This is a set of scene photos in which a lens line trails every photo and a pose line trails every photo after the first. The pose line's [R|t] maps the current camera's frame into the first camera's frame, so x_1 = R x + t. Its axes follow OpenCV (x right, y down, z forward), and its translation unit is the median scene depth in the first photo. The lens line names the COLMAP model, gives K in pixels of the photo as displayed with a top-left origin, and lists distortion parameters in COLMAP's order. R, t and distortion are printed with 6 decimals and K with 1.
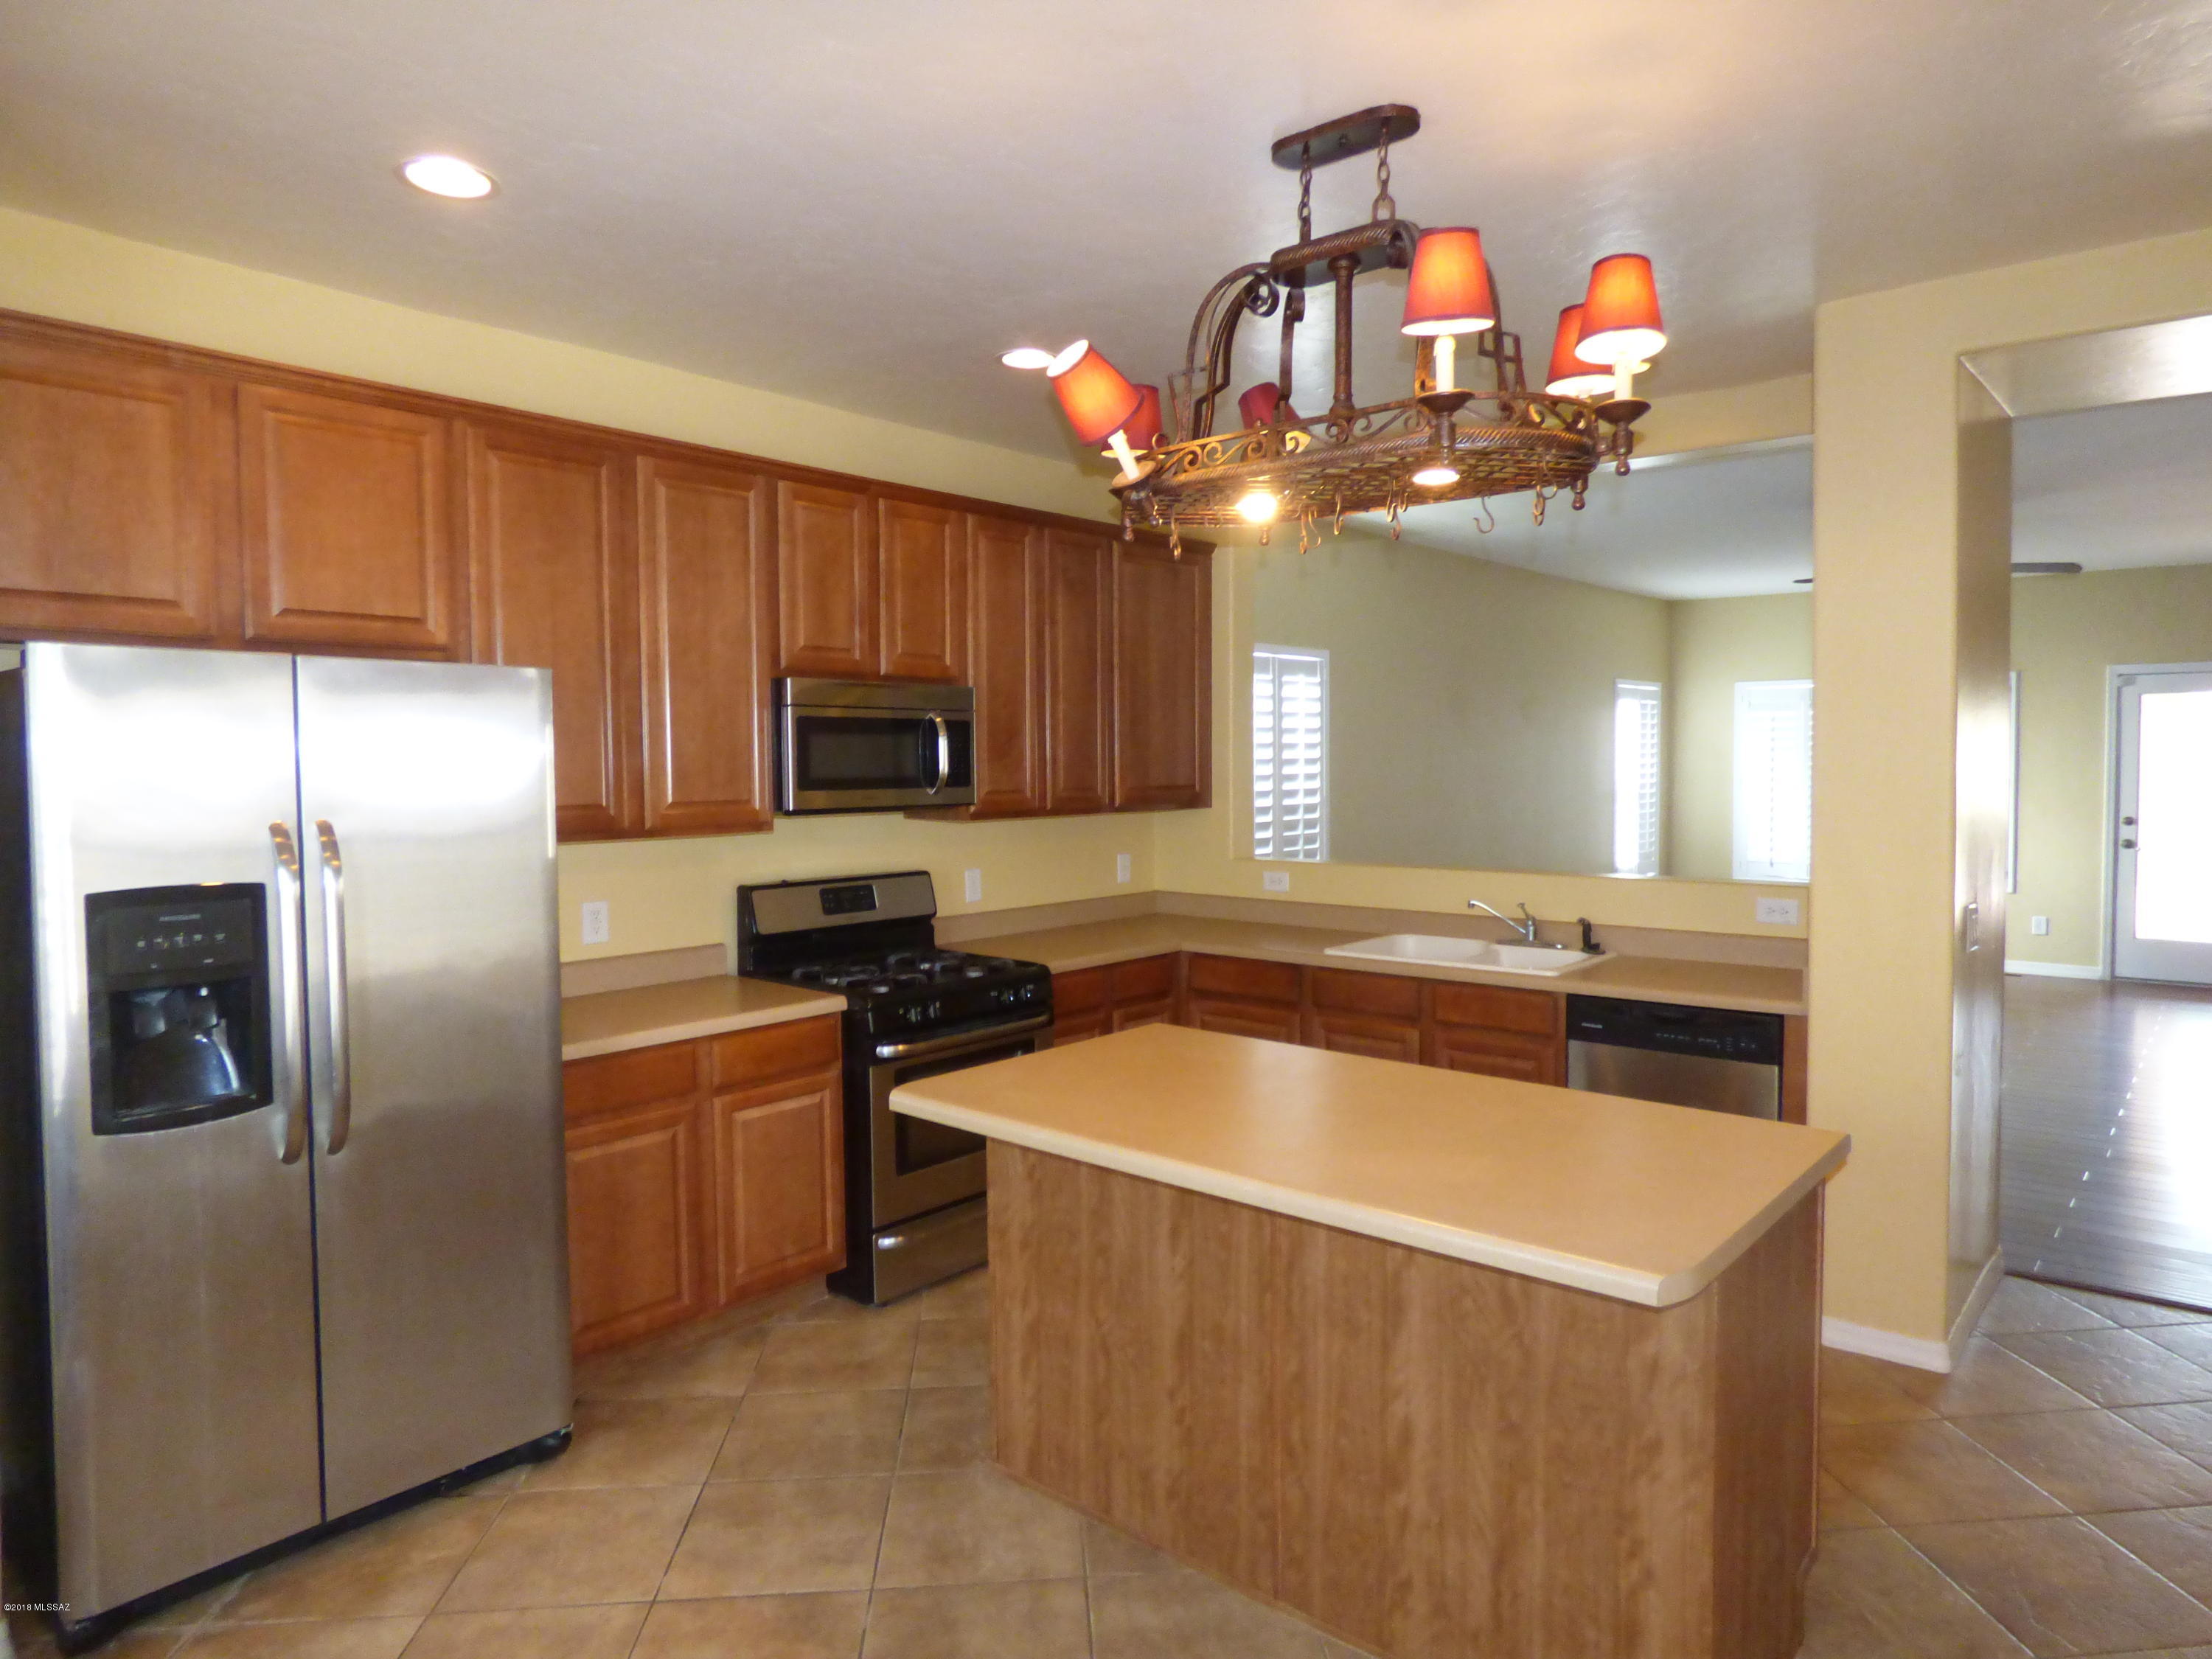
lens RADIAL K [[1329.3, 0, 1137.8], [0, 1329.3, 759.8], [0, 0, 1]] dist [-0.025708, 0.034007]
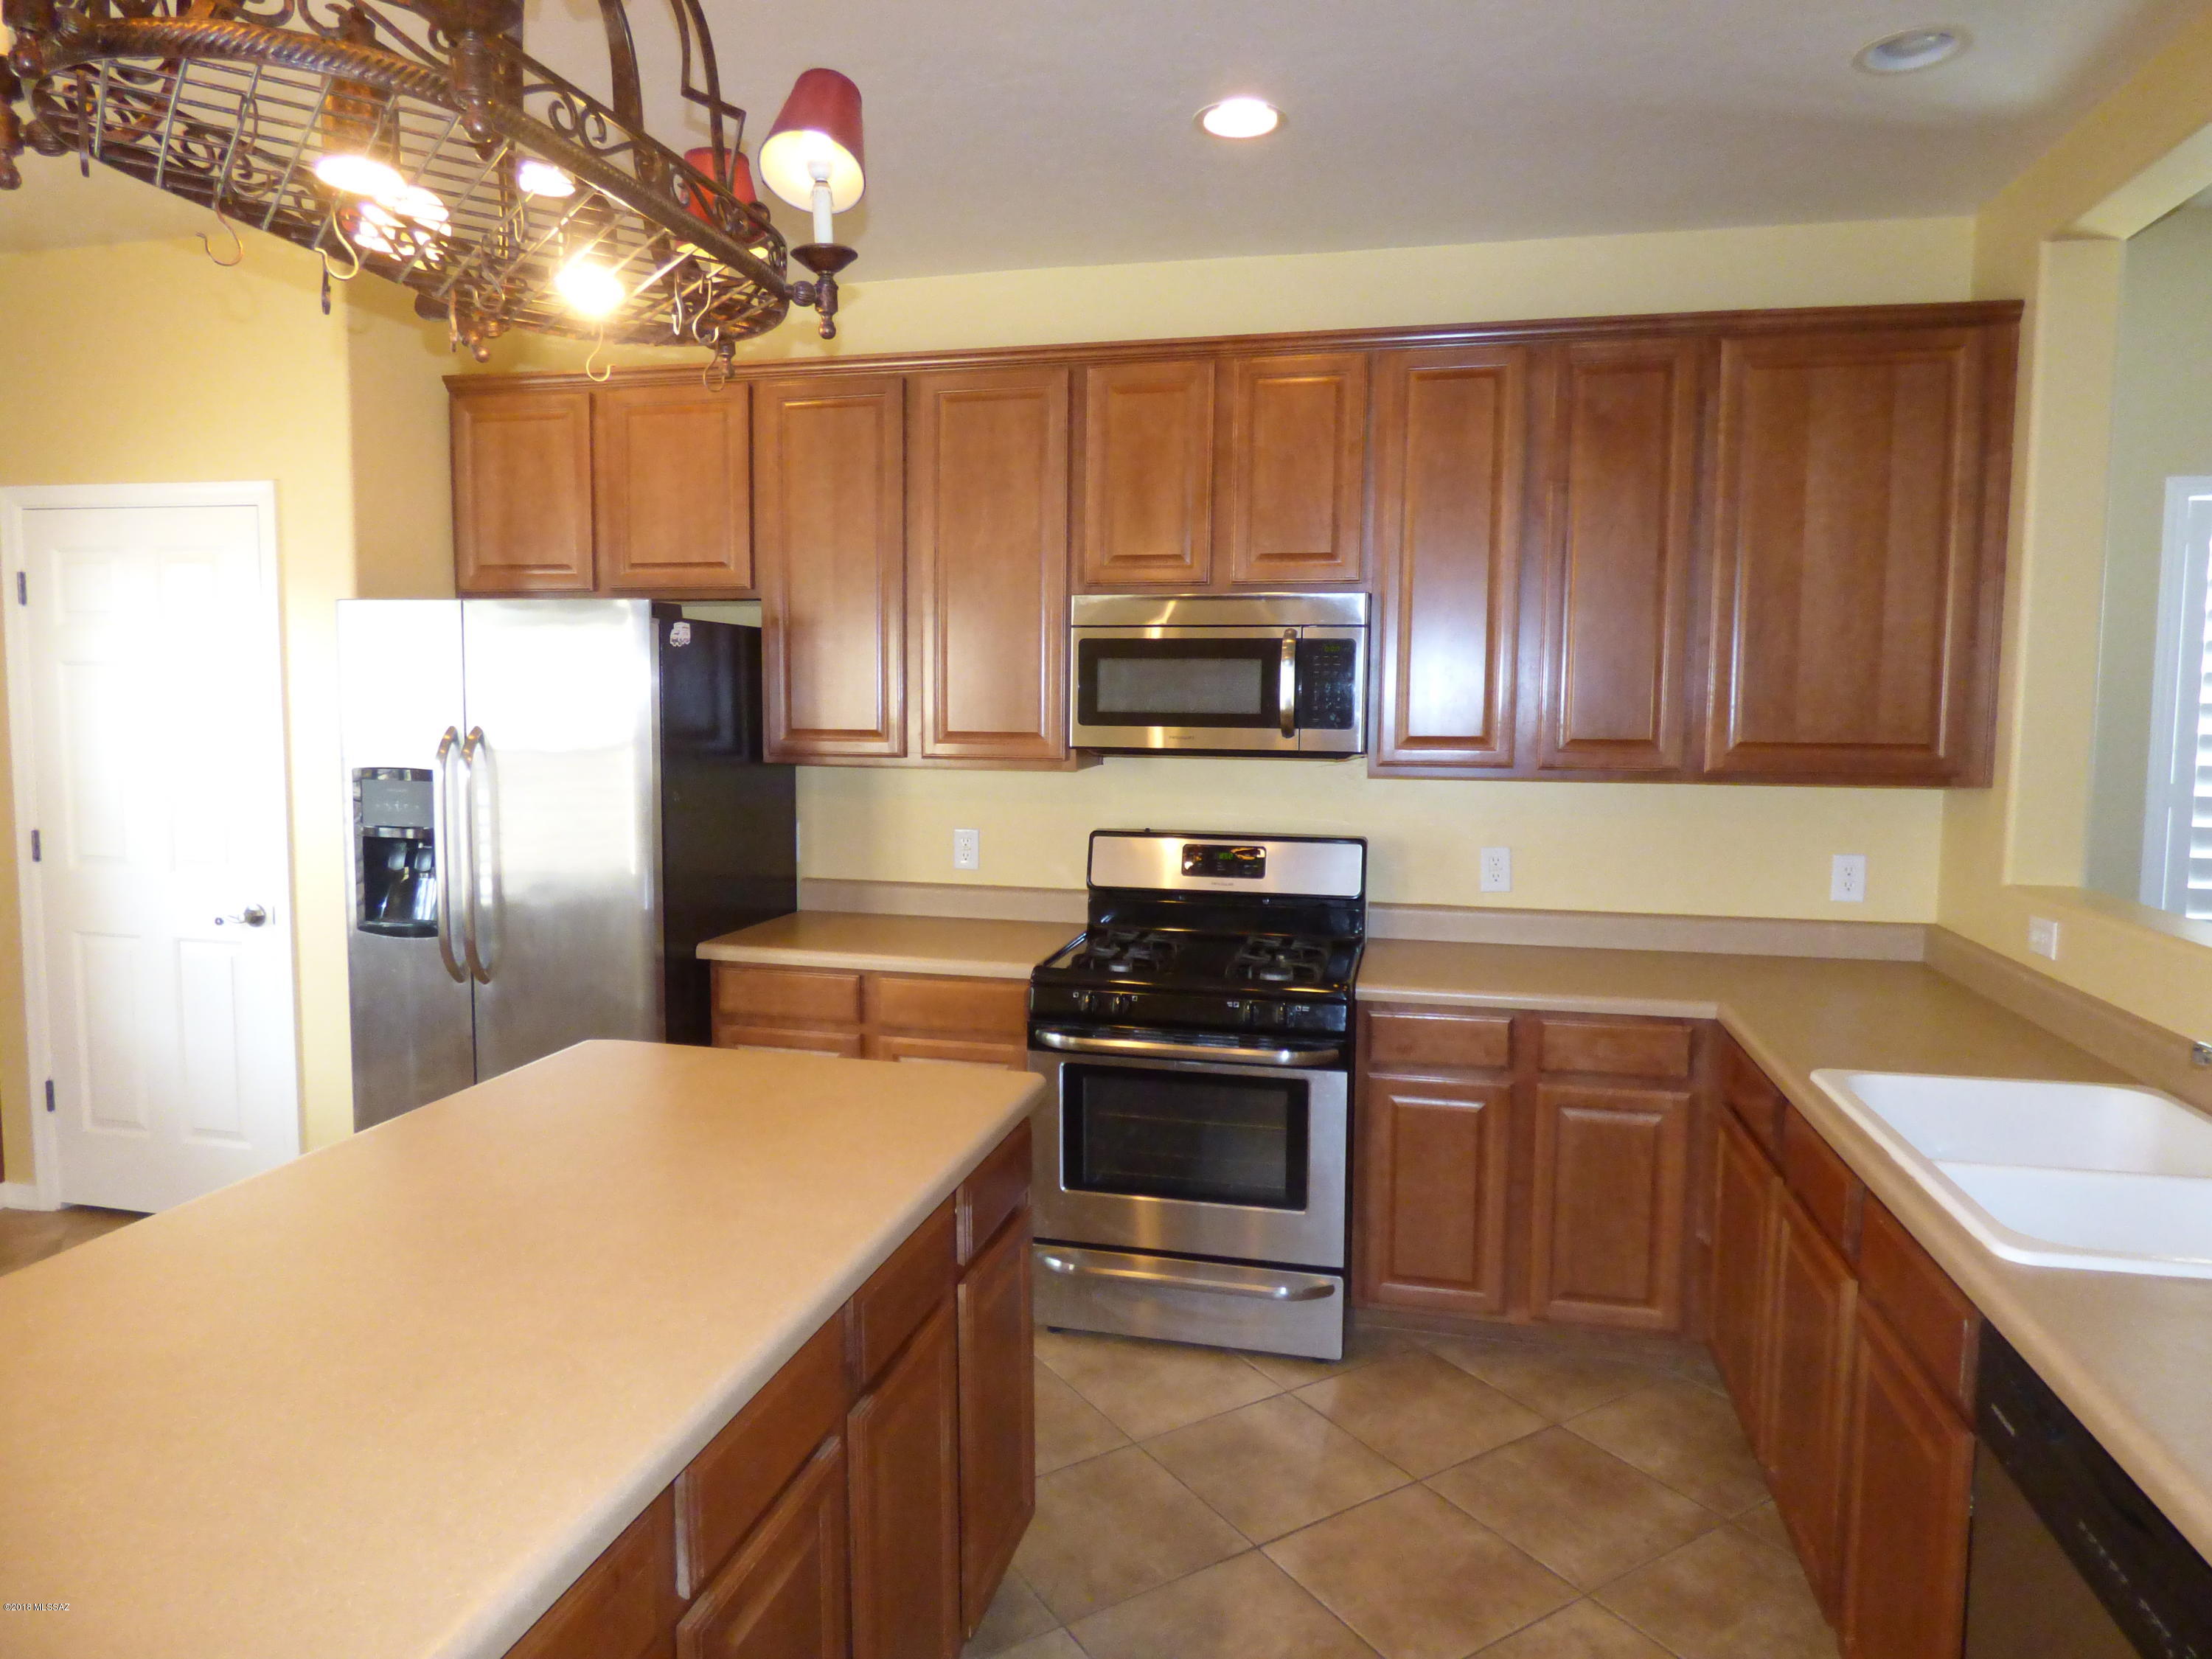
lens RADIAL K [[1329.3, 0, 1137.8], [0, 1329.3, 759.8], [0, 0, 1]] dist [-0.025708, 0.034007]
pose [[0.457299, 0.061415, -0.887190, 0.503798], [-0.016364, 0.998025, 0.060653, -0.006787], [0.889163, -0.013219, 0.457400, 0.595421]]
